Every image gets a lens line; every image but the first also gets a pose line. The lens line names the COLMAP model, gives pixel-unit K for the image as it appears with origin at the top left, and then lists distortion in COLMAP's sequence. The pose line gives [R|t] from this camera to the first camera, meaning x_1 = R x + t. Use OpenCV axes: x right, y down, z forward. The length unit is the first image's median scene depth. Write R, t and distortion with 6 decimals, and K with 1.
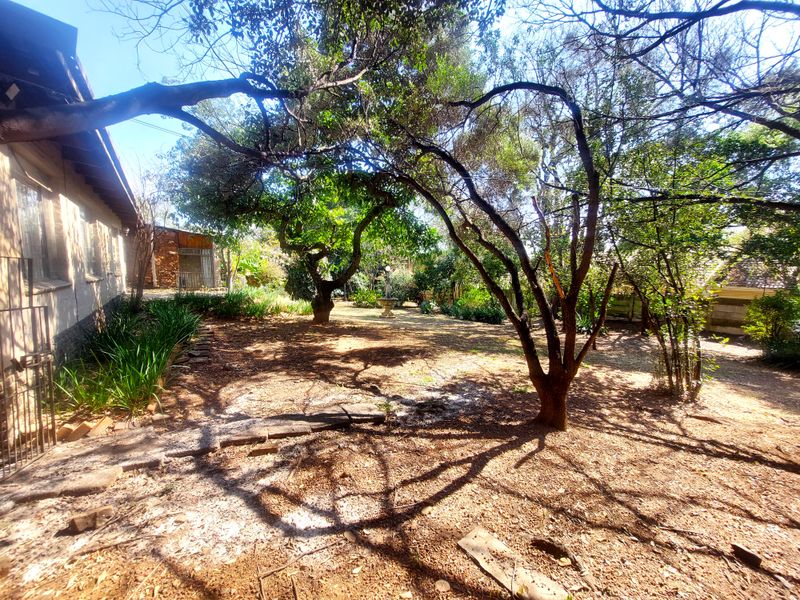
lens RADIAL K [[321.2, 0, 400.0], [0, 321.2, 300.0], [0, 0, 1]] dist [-0.036667, 0.000005]
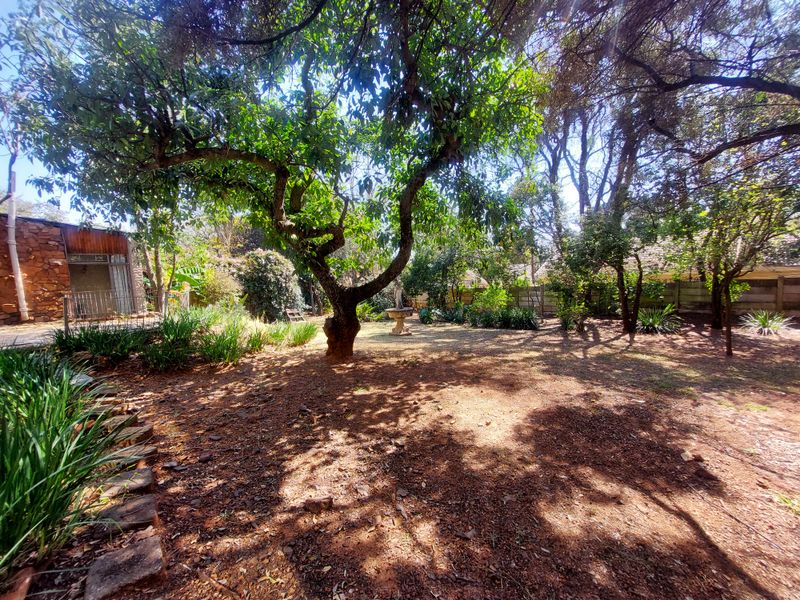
lens RADIAL K [[321.2, 0, 400.0], [0, 321.2, 300.0], [0, 0, 1]] dist [-0.036667, 0.000005]
pose [[0.980715, -0.074515, 0.180680, -0.185296], [0.078488, 0.996803, -0.014929, -0.015476], [-0.178990, 0.028822, 0.983429, 0.302631]]
